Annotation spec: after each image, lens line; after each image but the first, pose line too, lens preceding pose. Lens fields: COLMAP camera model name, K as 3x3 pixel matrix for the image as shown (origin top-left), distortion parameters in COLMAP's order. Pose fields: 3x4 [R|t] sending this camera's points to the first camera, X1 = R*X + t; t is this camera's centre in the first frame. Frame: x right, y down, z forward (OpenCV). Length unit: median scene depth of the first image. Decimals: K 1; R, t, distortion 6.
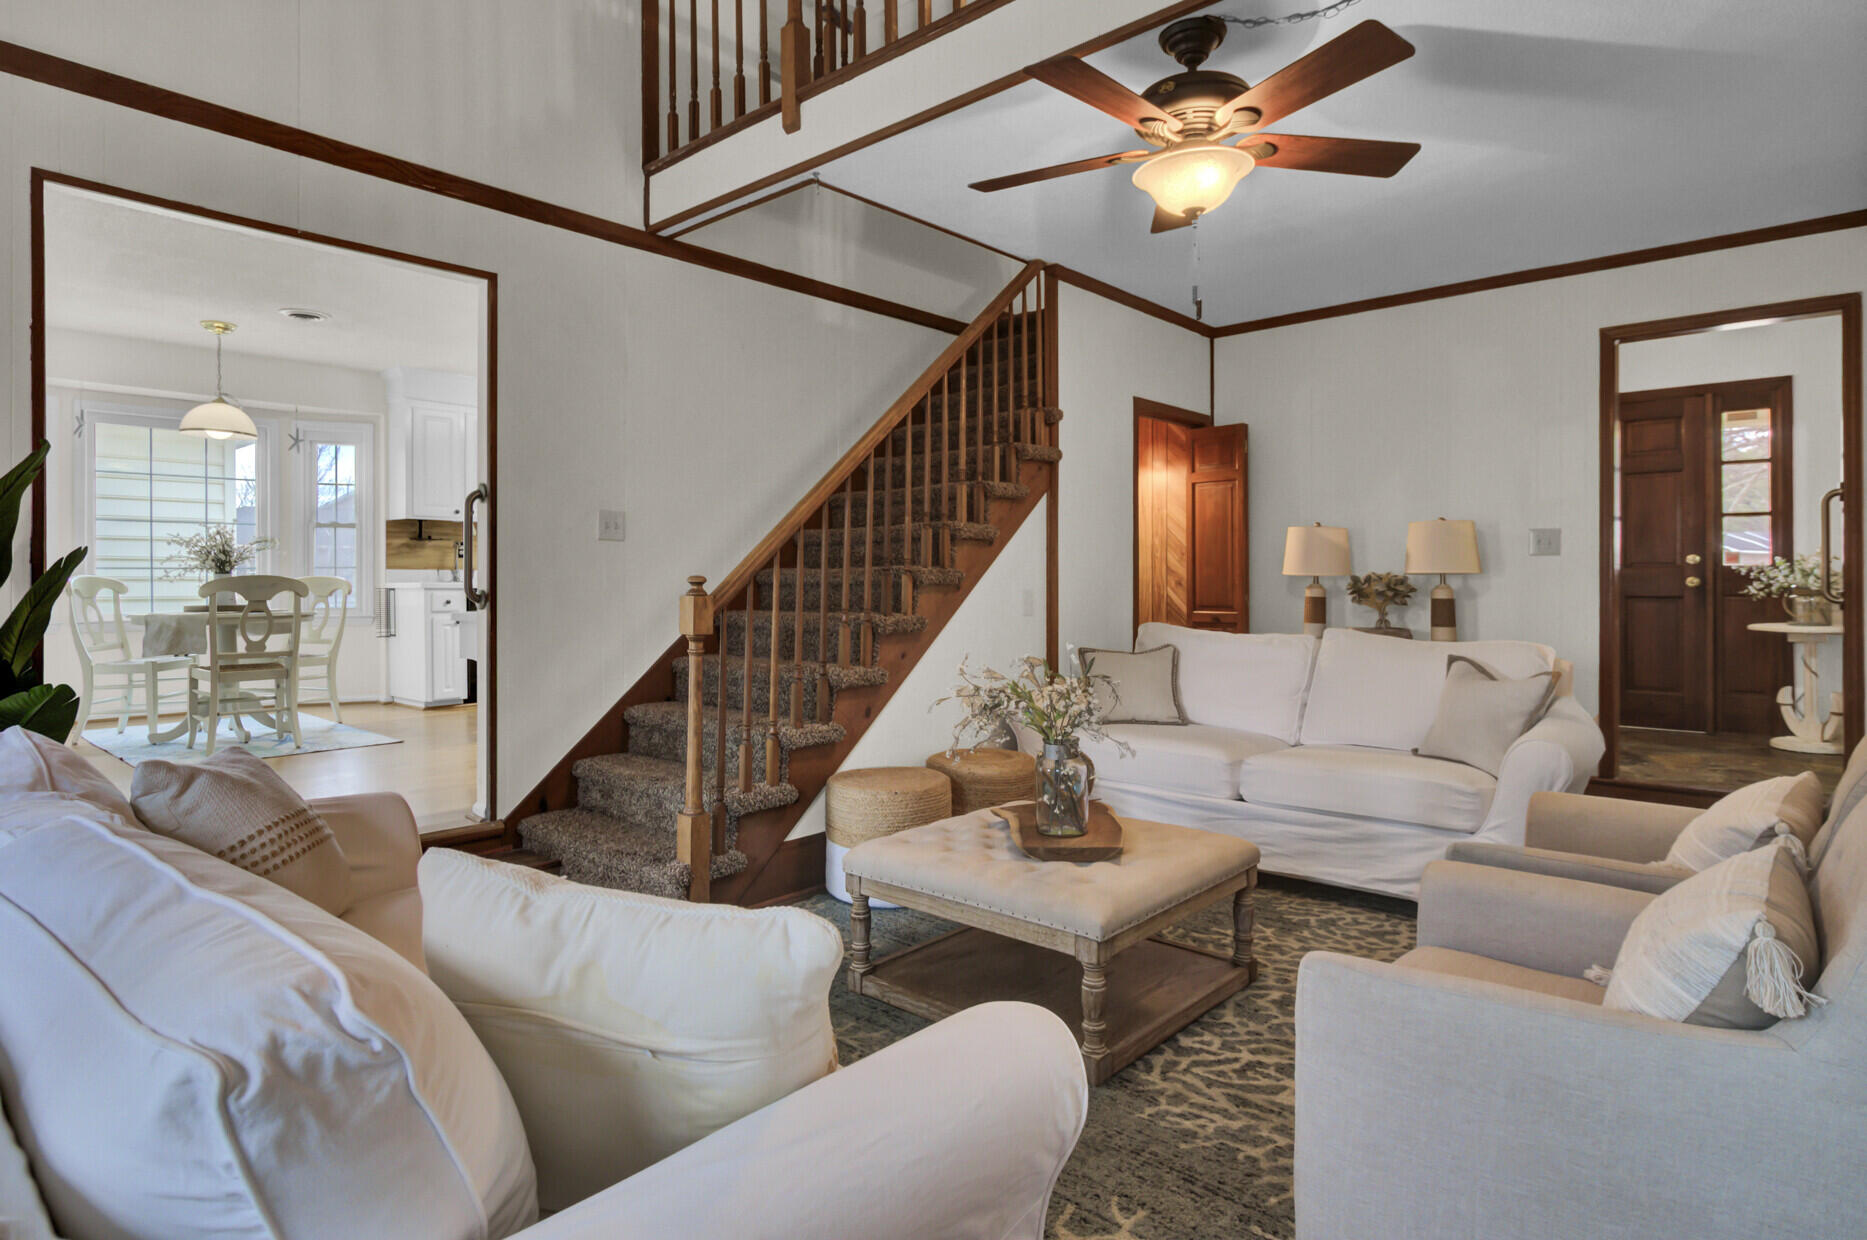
lens RADIAL K [[1015.1, 0, 939.1], [0, 1015.1, 579.7], [0, 0, 1]] dist [0.003690, 0.000143]
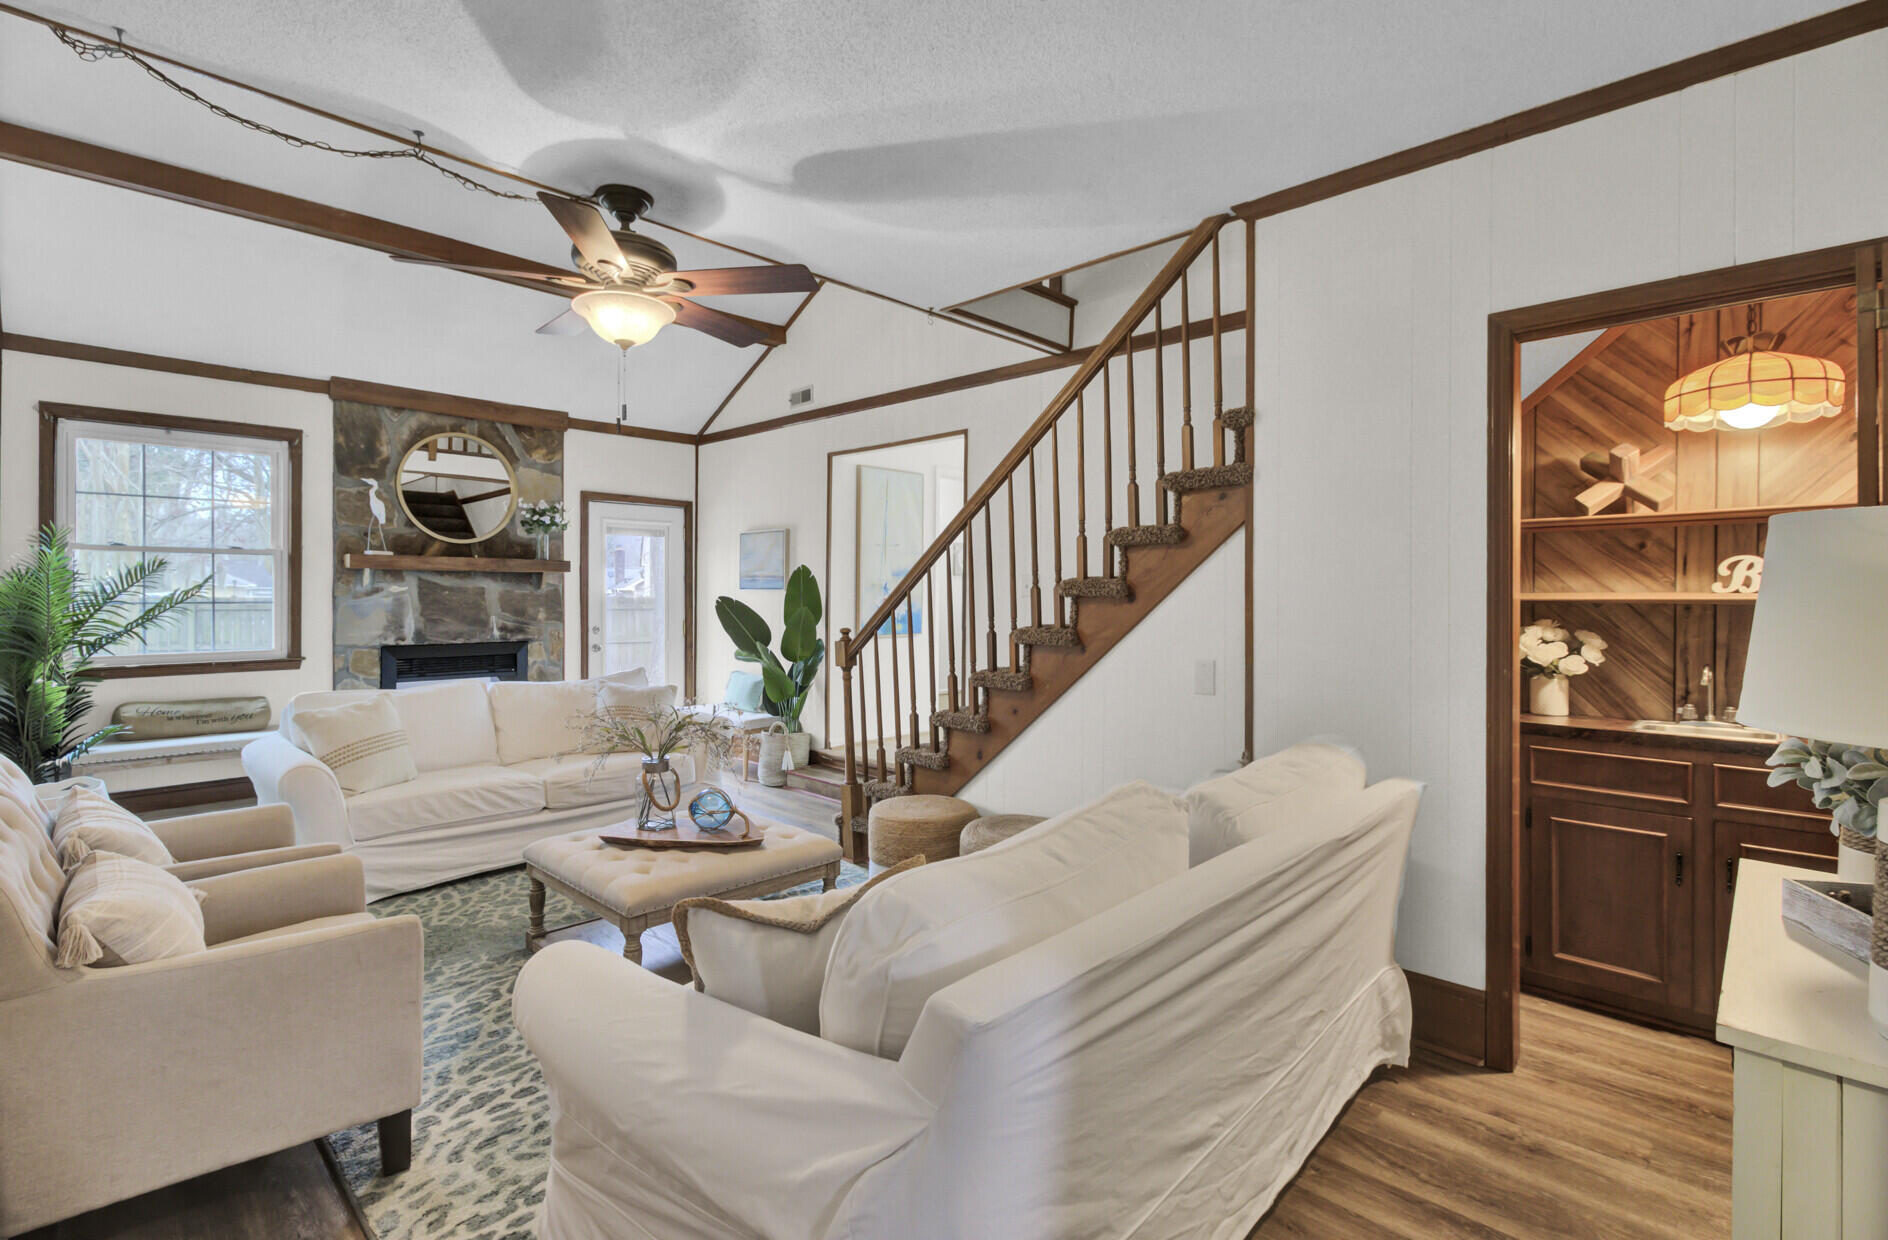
lens RADIAL K [[861.8, 0, 946.6], [0, 861.8, 588.8], [0, 0, 1]] dist [-0.002010, 0.005295]
pose [[-0.042002, -0.004325, -0.999108, 0.570879], [-0.000733, 0.999990, -0.004298, -0.031070], [0.999117, 0.000552, -0.042004, 0.647014]]
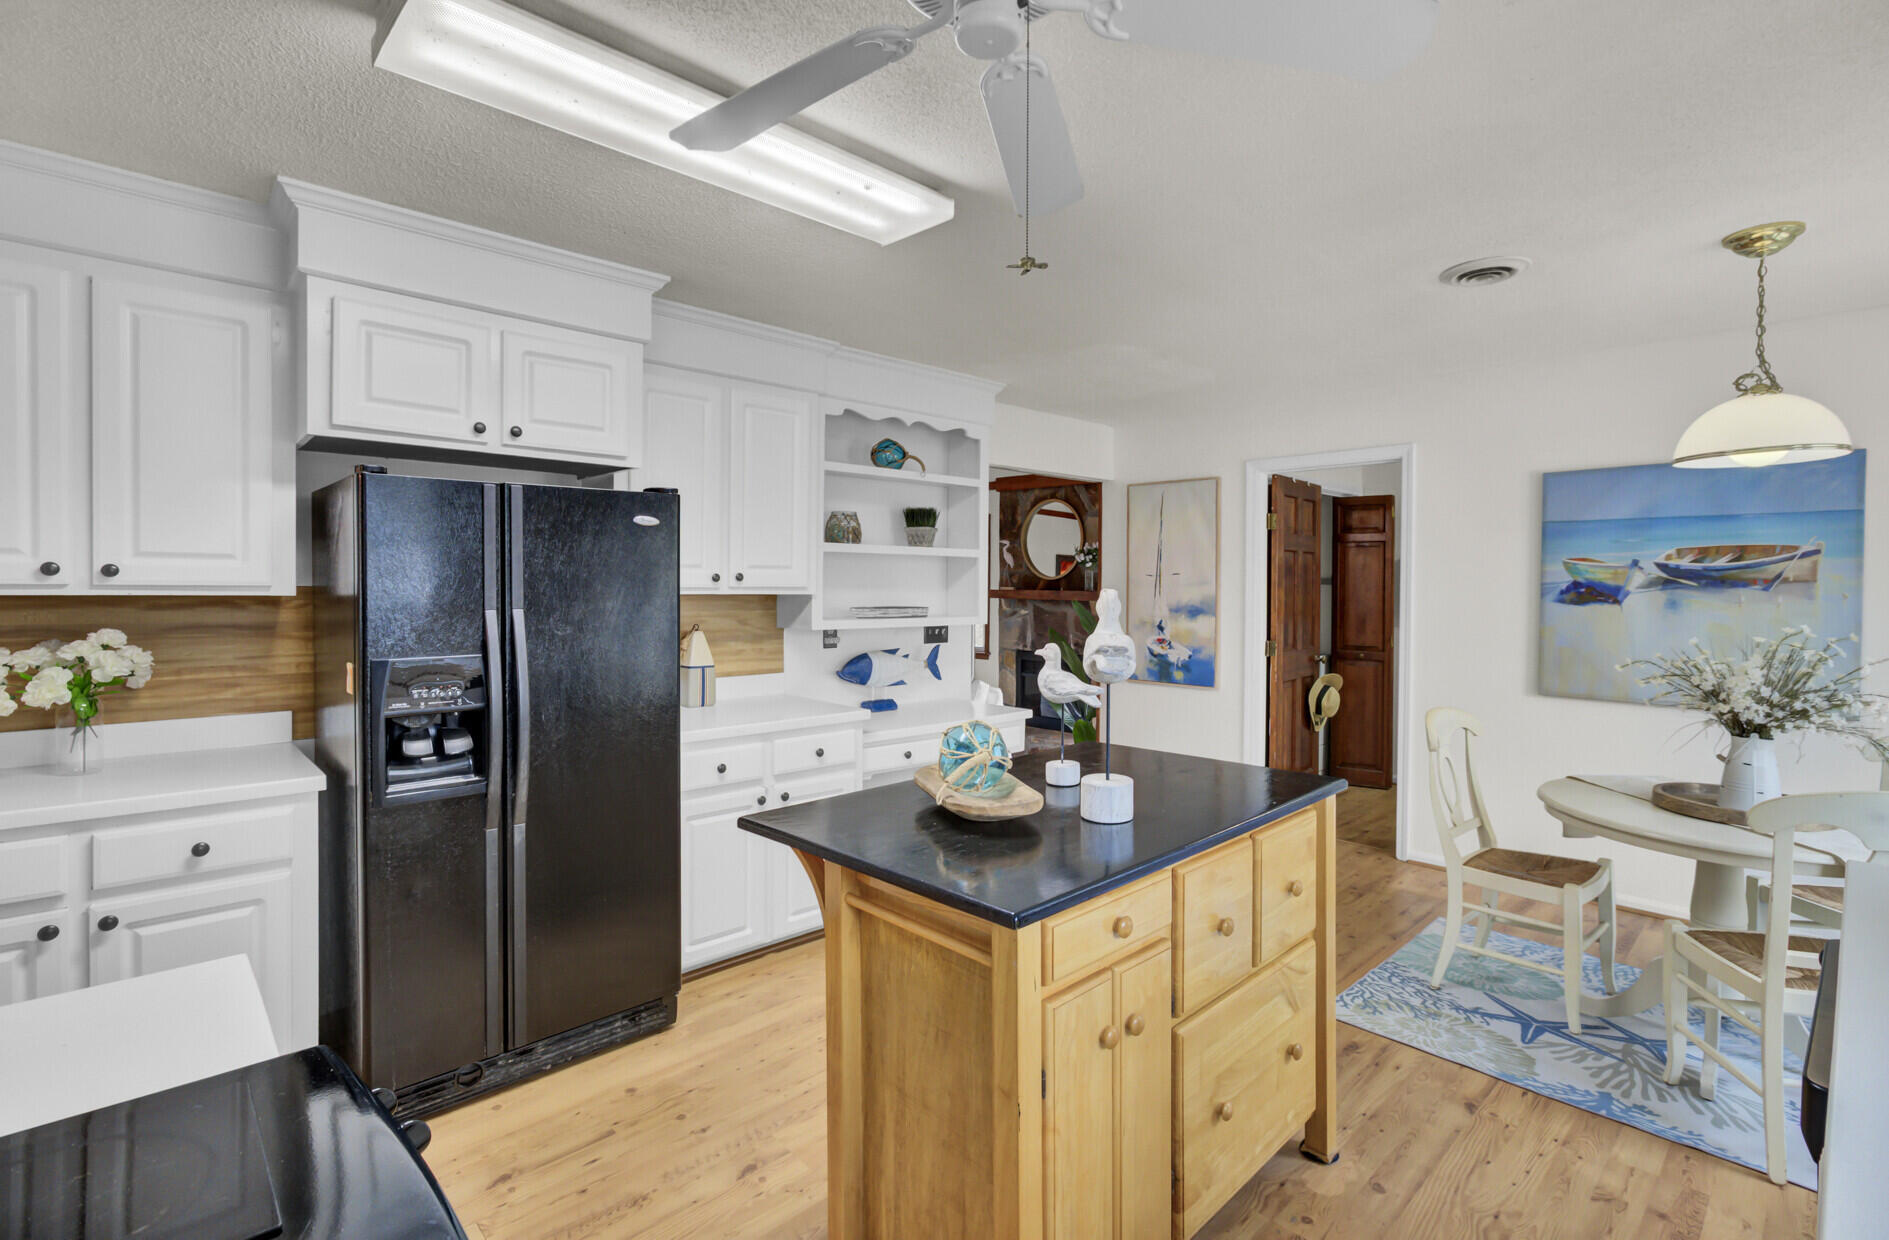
lens RADIAL K [[886.7, 0, 950.9], [0, 886.7, 600.1], [0, 0, 1]] dist [-0.001479, 0.000024]
pose [[-0.996022, -0.007468, 0.088791, -0.350191], [-0.006062, 0.999852, 0.016099, -0.076238], [-0.088898, 0.015497, -0.995920, 1.445374]]
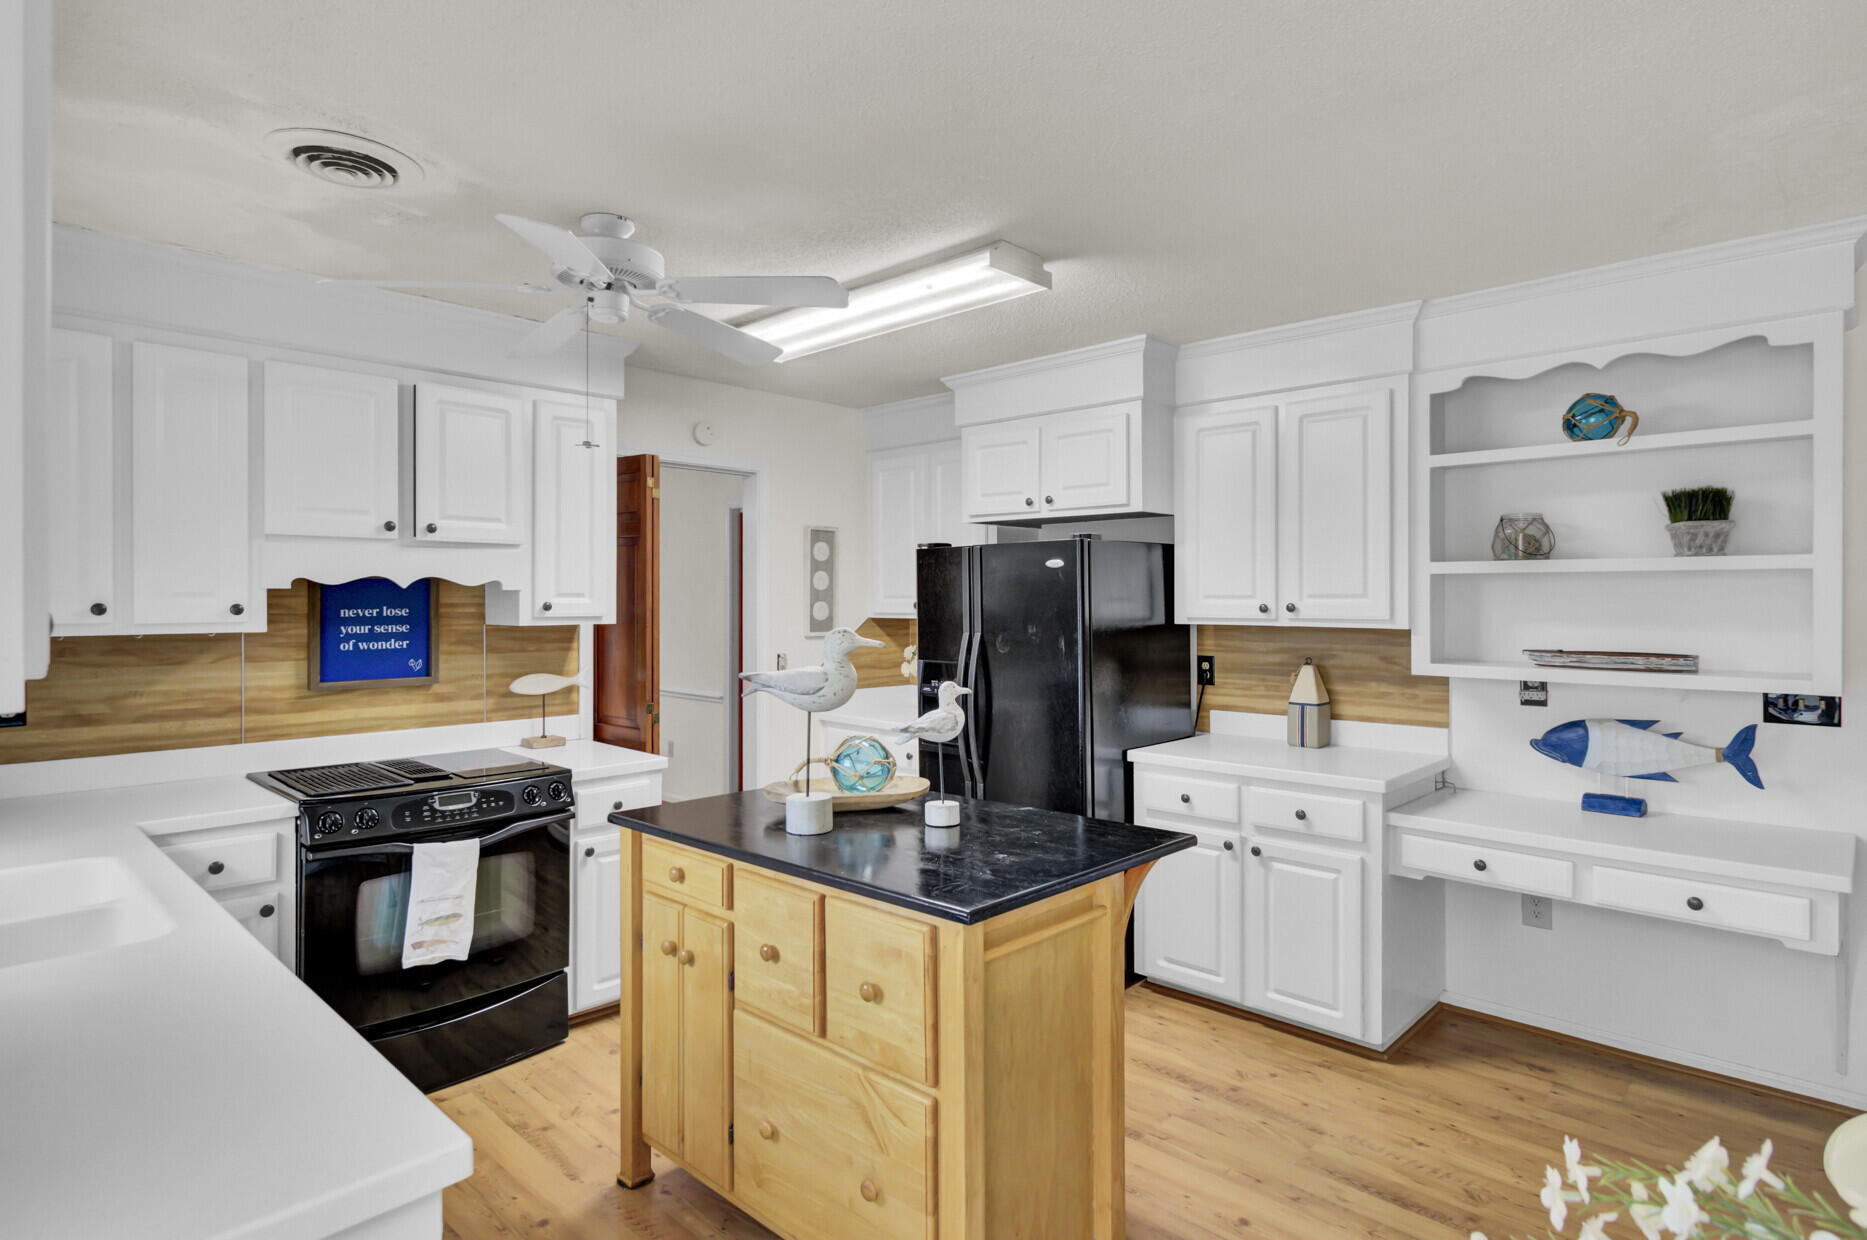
lens RADIAL K [[1005.0, 0, 937.5], [0, 1005.0, 602.1], [0, 0, 1]] dist [0.002694, 0.002744]
pose [[0.041670, -0.002982, 0.999127, -0.759823], [0.000415, 0.999996, 0.002967, -0.086171], [-0.999131, 0.000291, 0.041671, 1.074738]]
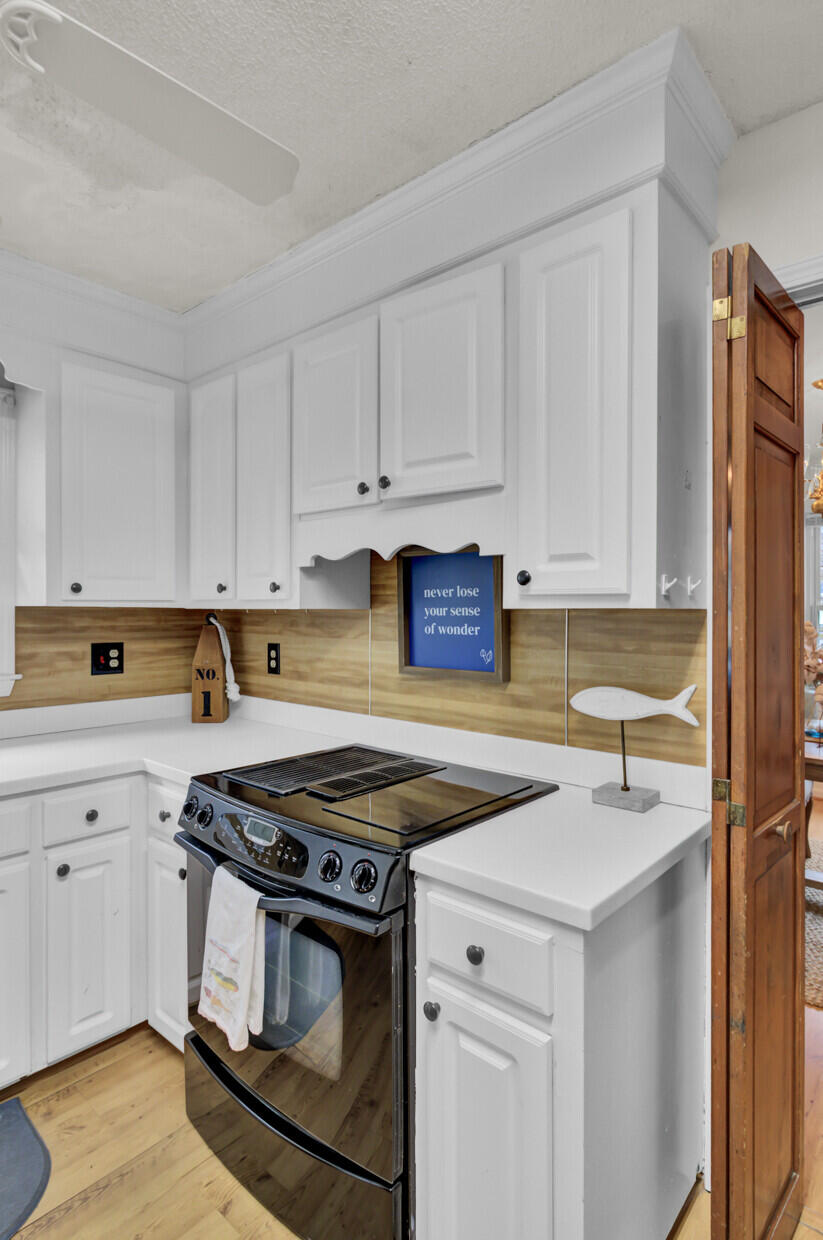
lens RADIAL K [[667.5, 0, 418.1], [0, 667.5, 609.0], [0, 0, 1]] dist [0.002694, 0.002744]
pose [[0.999970, 0.003730, -0.006752, -0.217997], [-0.003735, 0.999993, -0.000825, -0.070258], [0.006749, 0.000850, 0.999977, 1.083936]]
